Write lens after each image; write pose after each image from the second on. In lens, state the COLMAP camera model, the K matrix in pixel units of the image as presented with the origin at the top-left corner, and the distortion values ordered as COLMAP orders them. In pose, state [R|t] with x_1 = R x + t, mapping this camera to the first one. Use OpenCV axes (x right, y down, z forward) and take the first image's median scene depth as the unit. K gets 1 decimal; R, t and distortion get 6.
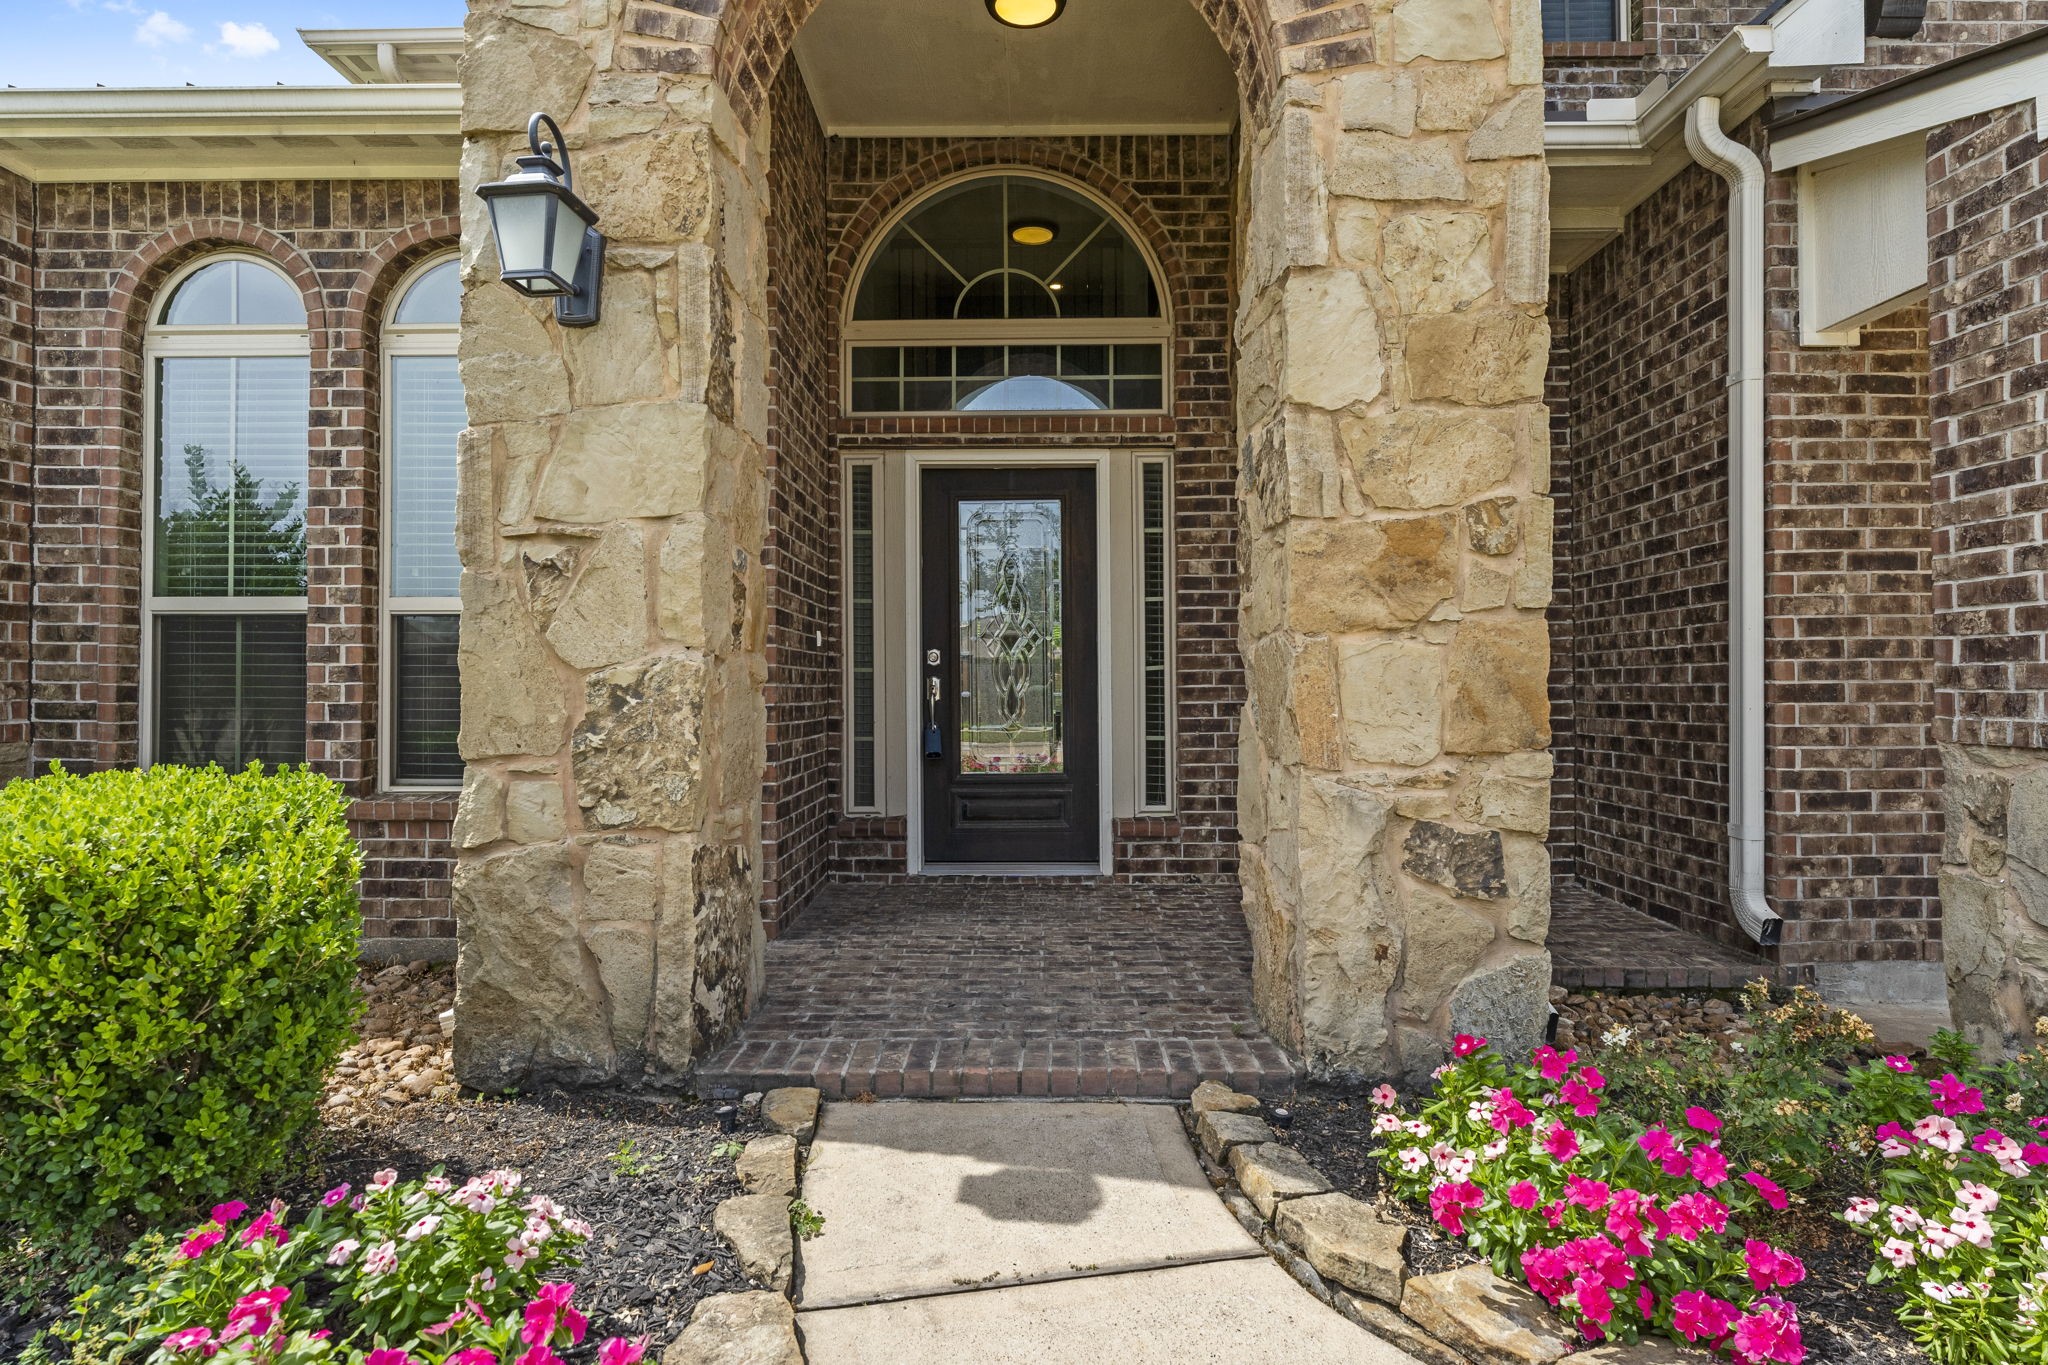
lens RADIAL K [[853.4, 0, 1022.0], [0, 853.4, 693.4], [0, 0, 1]] dist [0.001974, 0.000469]
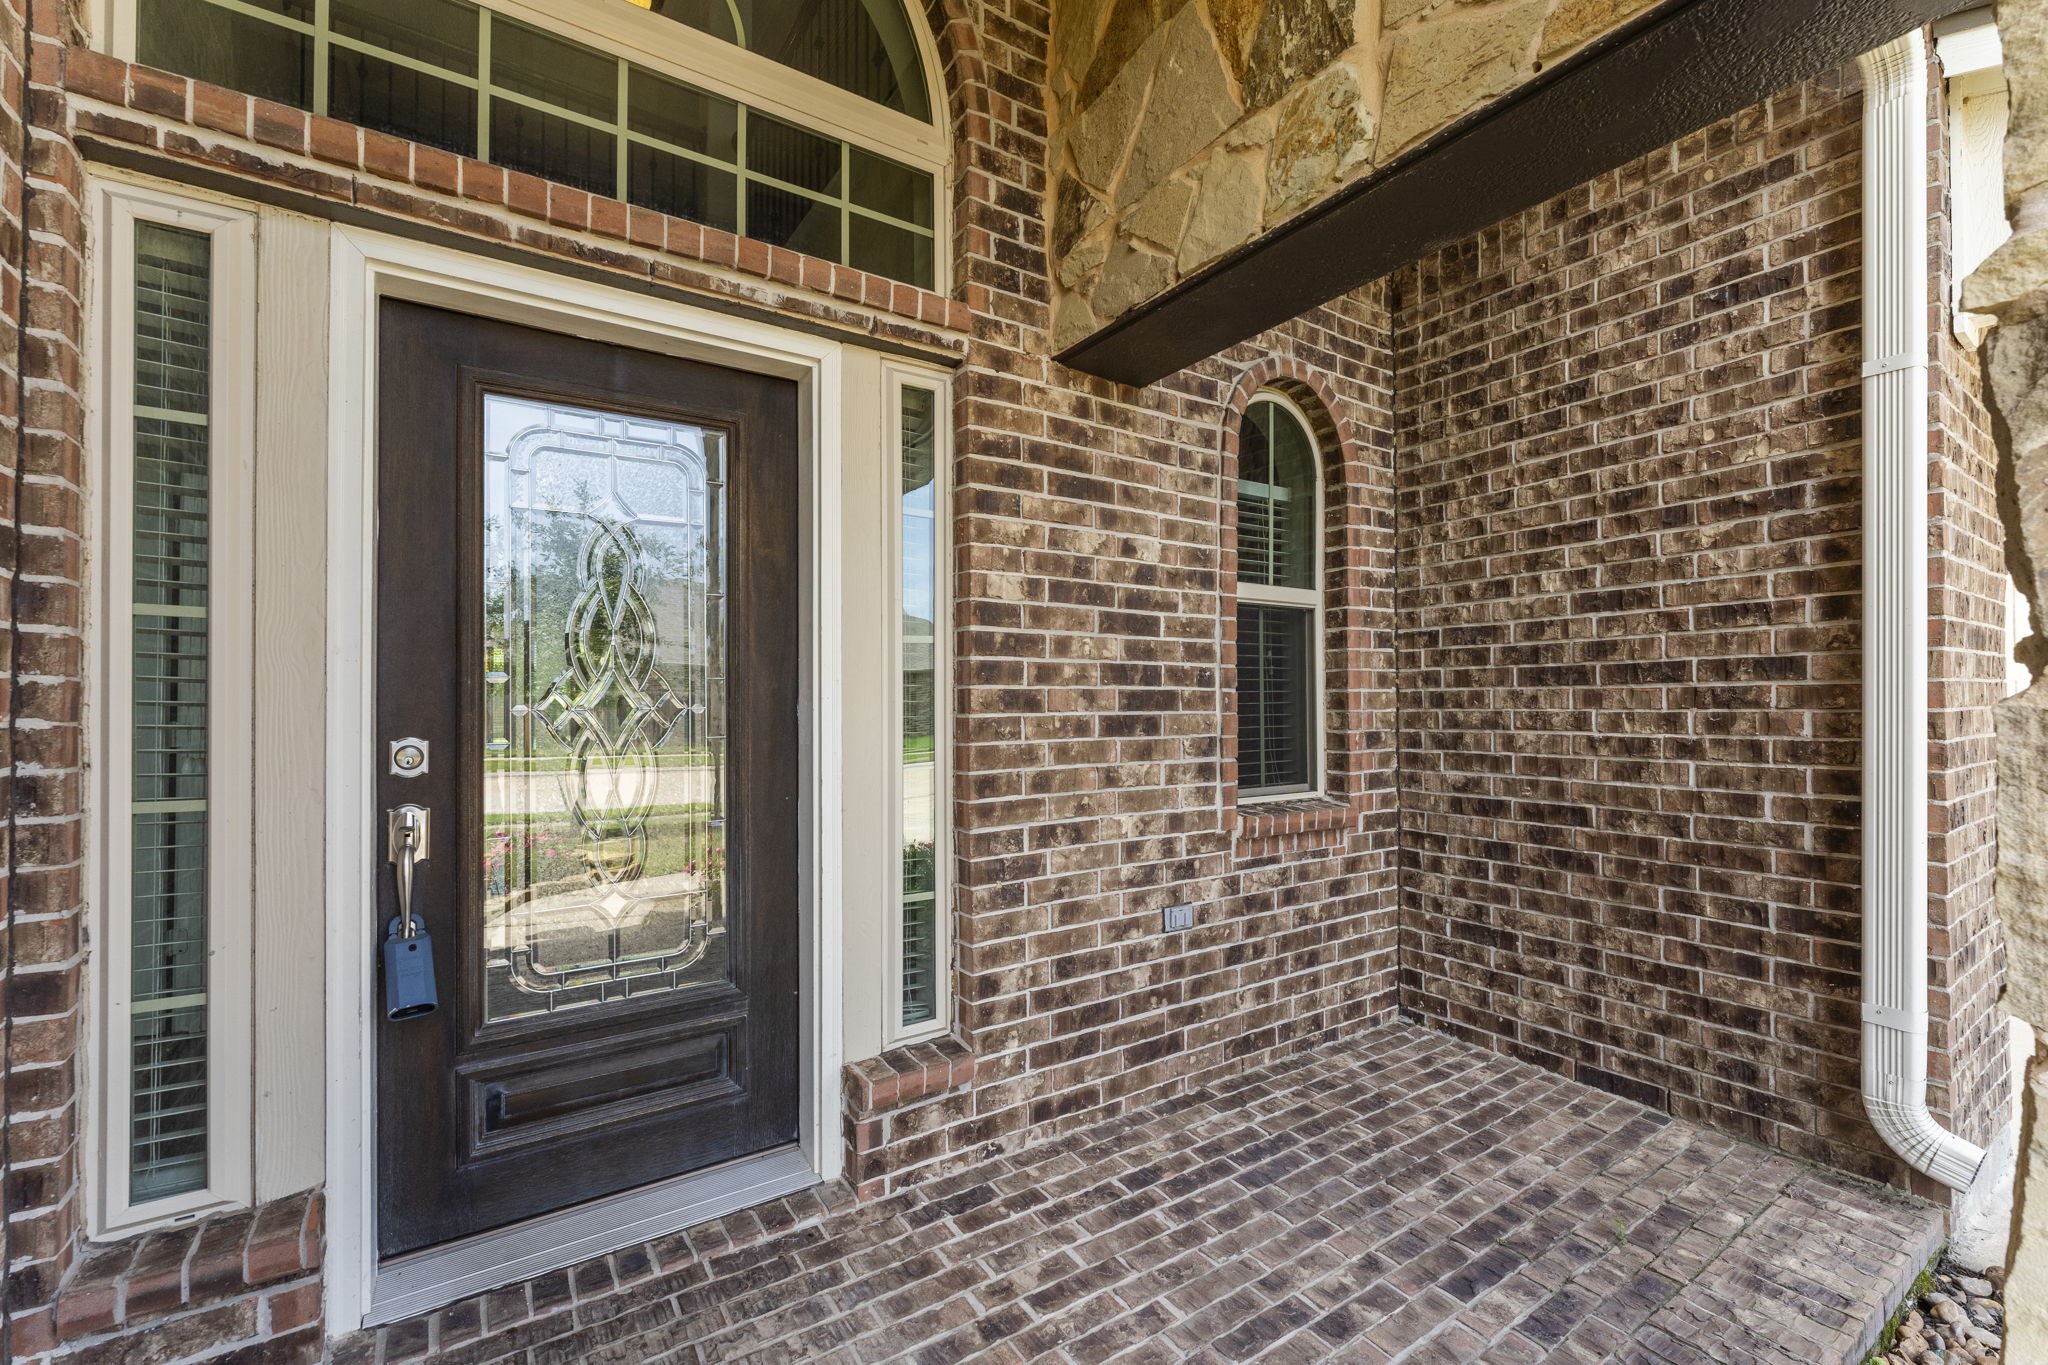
lens RADIAL K [[845.9, 0, 1019.3], [0, 845.9, 698.2], [0, 0, 1]] dist [-0.003278, -0.000115]
pose [[0.840755, 0.003945, 0.541402, -0.082049], [0.015307, 0.999401, -0.031053, -0.057142], [-0.541200, 0.034395, 0.840190, 0.530014]]
